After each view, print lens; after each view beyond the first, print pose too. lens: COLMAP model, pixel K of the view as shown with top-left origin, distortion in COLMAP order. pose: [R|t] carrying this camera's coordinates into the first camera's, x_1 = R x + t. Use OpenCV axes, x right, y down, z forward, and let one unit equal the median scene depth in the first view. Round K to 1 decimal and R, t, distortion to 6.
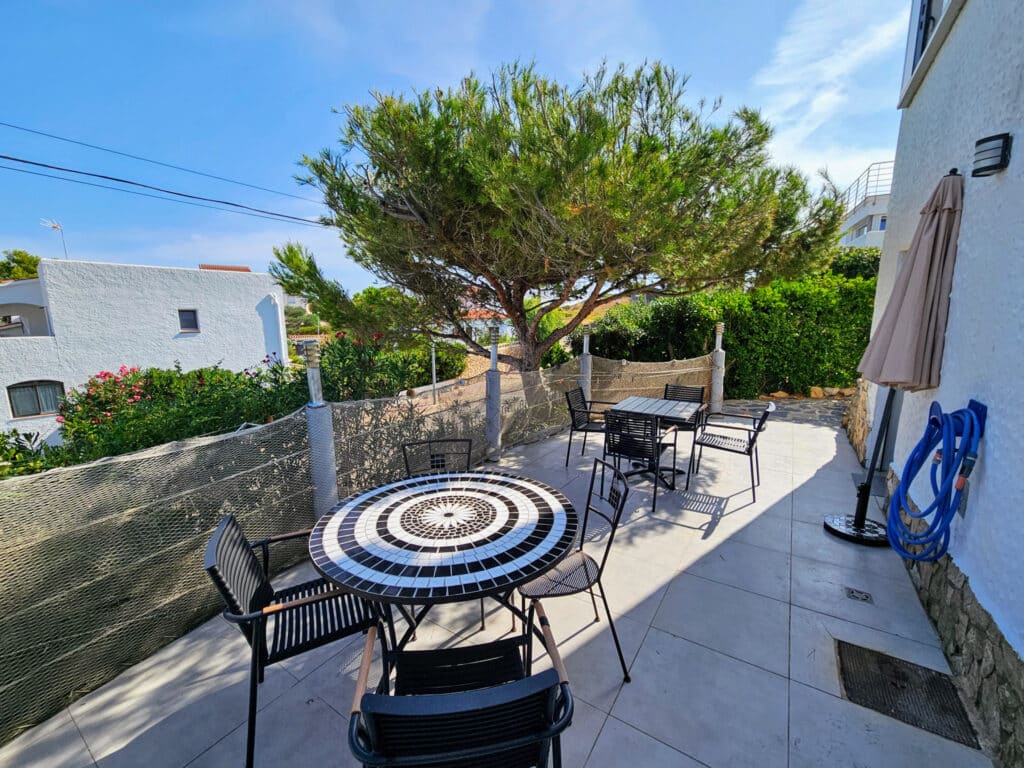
lens RADIAL K [[420.5, 0, 503.3], [0, 420.5, 390.3], [0, 0, 1]] dist [-0.002816, -0.001153]
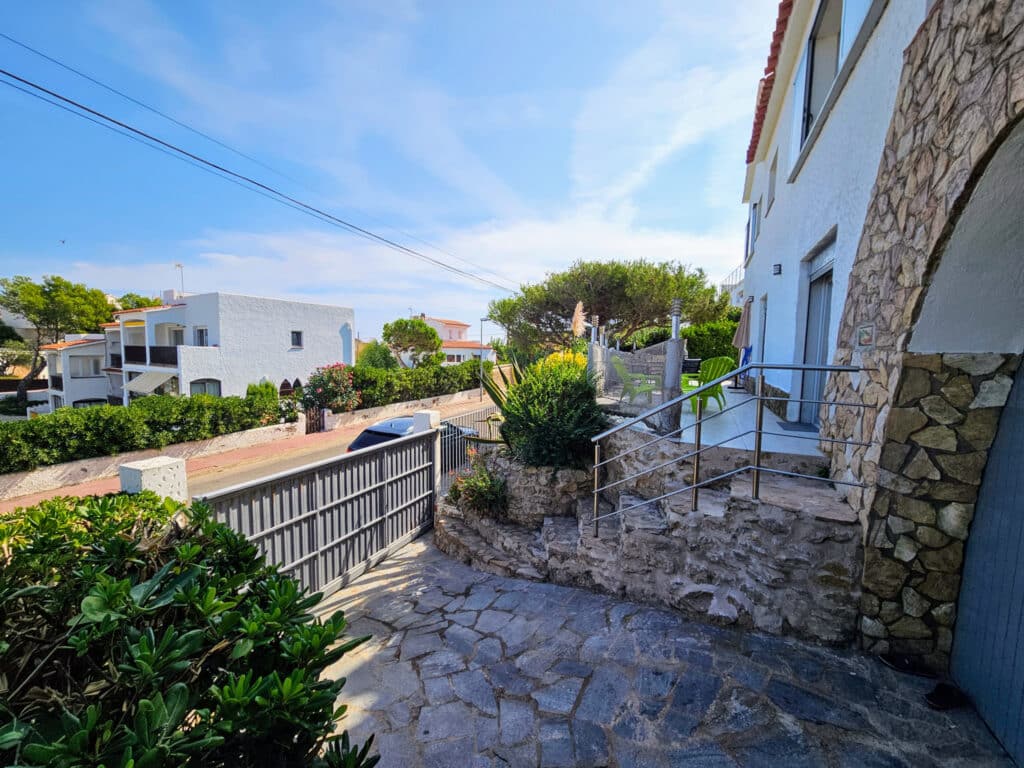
lens RADIAL K [[420.5, 0, 503.3], [0, 420.5, 390.3], [0, 0, 1]] dist [-0.002816, -0.001153]
pose [[0.987474, 0.003212, 0.157751, -0.745905], [0.009721, 0.996655, -0.081146, 0.263561], [-0.157484, 0.081663, 0.984139, -0.980011]]
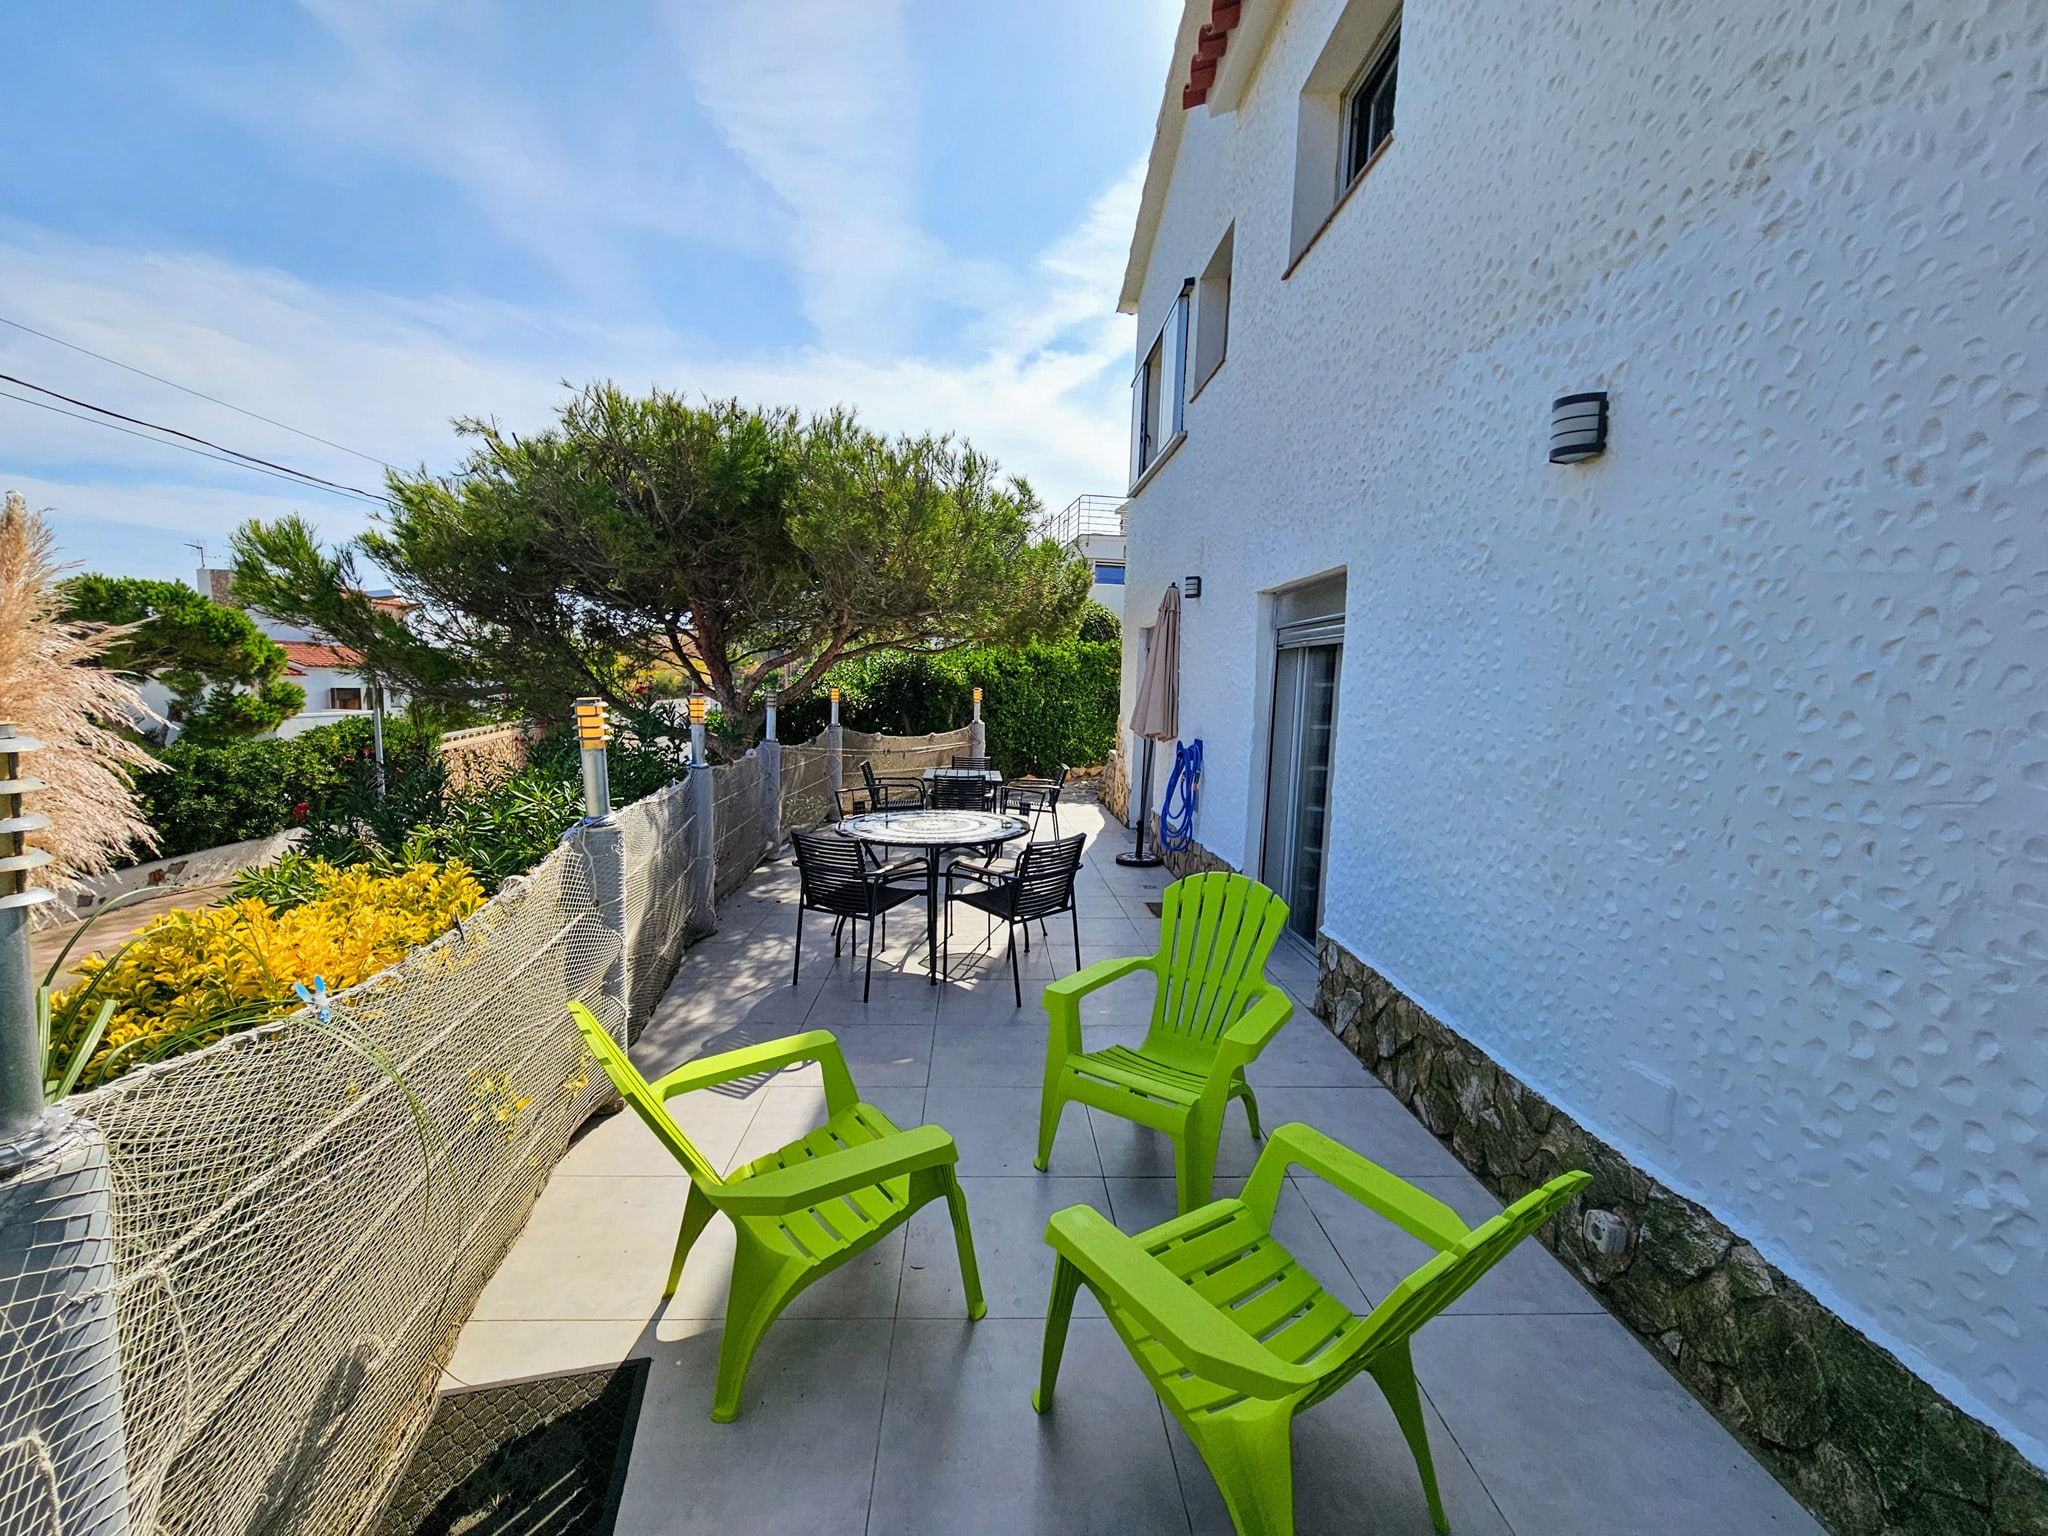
lens RADIAL K [[841.0, 0, 1006.6], [0, 841.0, 780.5], [0, 0, 1]] dist [-0.002816, -0.001153]
pose [[0.806986, -0.040396, 0.589187, -0.364648], [0.067056, 0.997473, -0.023456, 0.053918], [-0.586751, 0.058437, 0.807656, -0.311624]]
